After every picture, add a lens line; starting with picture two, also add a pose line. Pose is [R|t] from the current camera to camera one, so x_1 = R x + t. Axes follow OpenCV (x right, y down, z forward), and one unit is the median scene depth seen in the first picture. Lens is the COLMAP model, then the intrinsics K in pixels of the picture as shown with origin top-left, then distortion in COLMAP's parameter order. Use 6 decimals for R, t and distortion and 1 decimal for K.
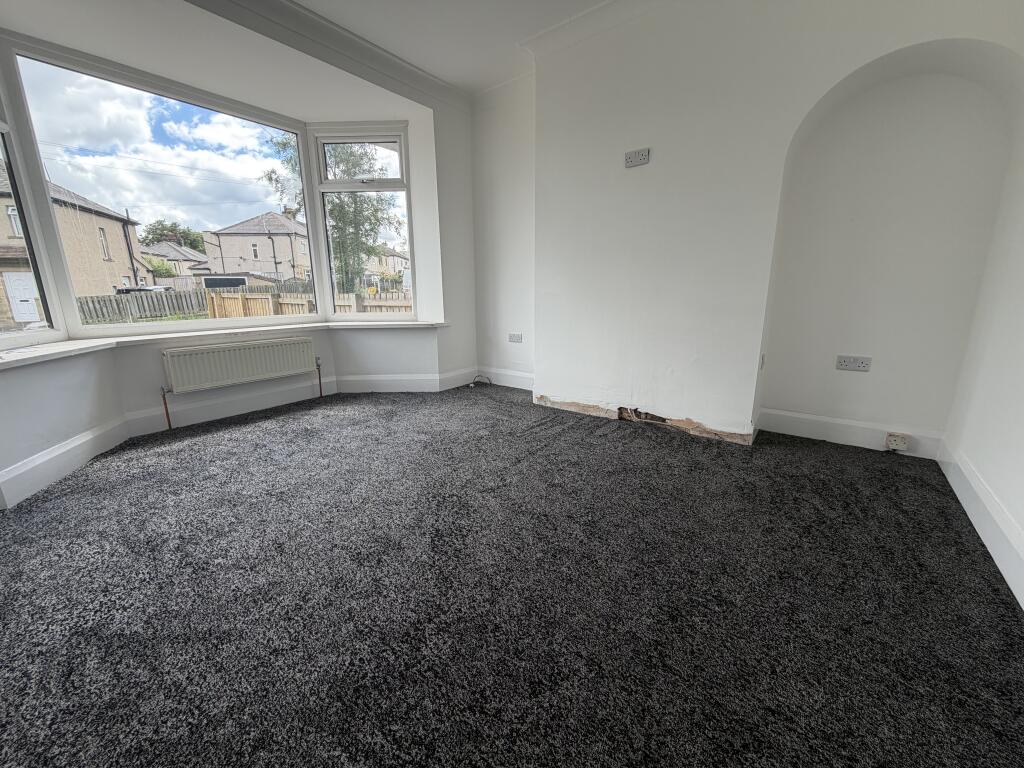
lens RADIAL K [[408.2, 0, 511.1], [0, 408.2, 384.4], [0, 0, 1]] dist [-0.000139, -0.000152]
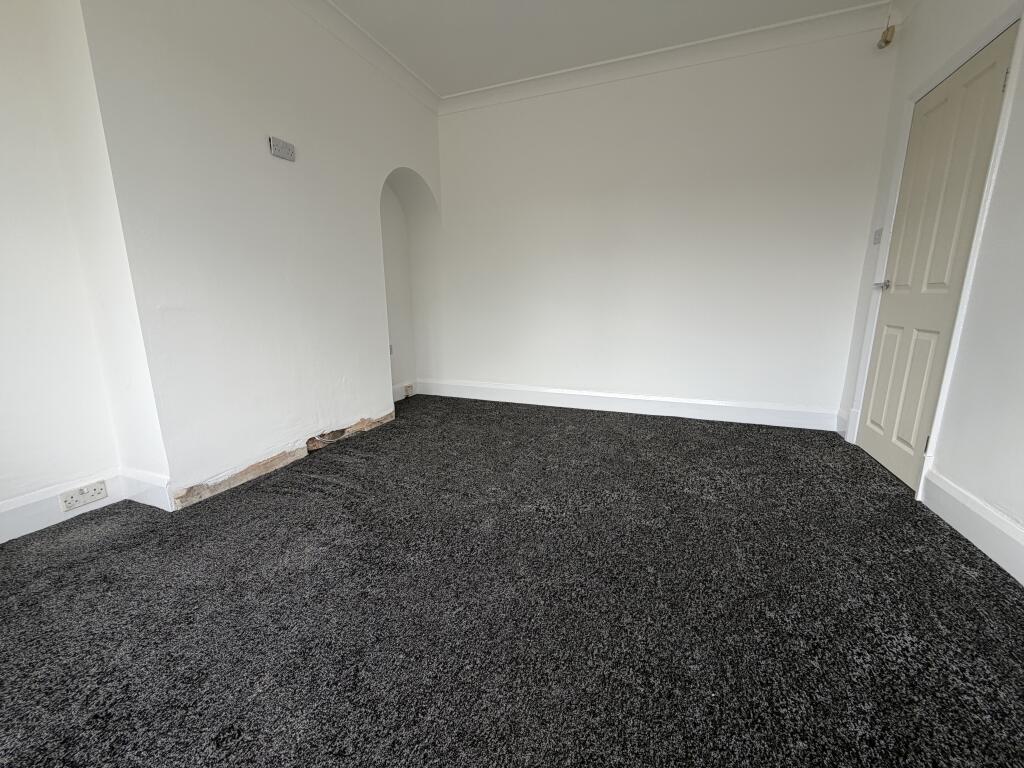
lens RADIAL K [[408.2, 0, 511.7], [0, 408.2, 385.3], [0, 0, 1]] dist [-0.000139, -0.000152]
pose [[-0.287505, -0.178736, 0.940954, -0.654819], [0.226132, 0.941991, 0.248027, -0.171088], [-0.930702, 0.284088, -0.230409, 0.801945]]
